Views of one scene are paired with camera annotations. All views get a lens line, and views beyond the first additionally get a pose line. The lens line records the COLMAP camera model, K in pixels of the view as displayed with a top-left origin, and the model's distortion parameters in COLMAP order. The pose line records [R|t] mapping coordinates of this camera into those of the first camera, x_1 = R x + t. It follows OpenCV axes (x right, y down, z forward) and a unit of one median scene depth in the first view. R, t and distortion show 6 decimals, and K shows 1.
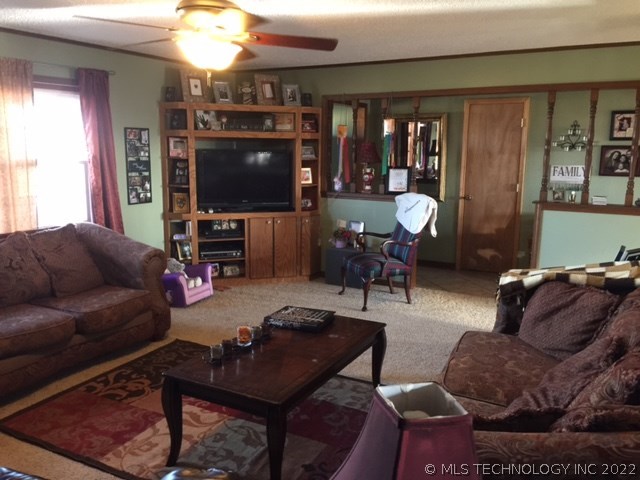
lens RADIAL K [[546.3, 0, 317.7], [0, 546.3, 240.5], [0, 0, 1]] dist [0.065756, -0.062584]
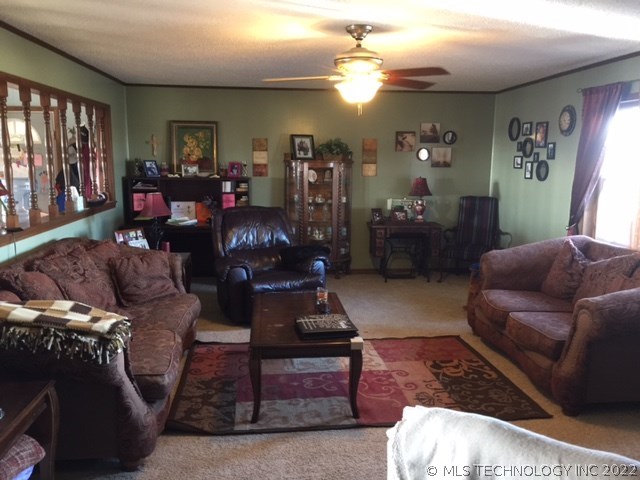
lens RADIAL K [[546.3, 0, 318.5], [0, 546.3, 239.5], [0, 0, 1]] dist [0.065756, -0.062584]
pose [[-0.828478, 0.070676, -0.555545, 0.510295], [-0.107492, 0.953491, 0.281603, -0.284416], [0.549609, 0.293019, -0.782349, 1.661053]]
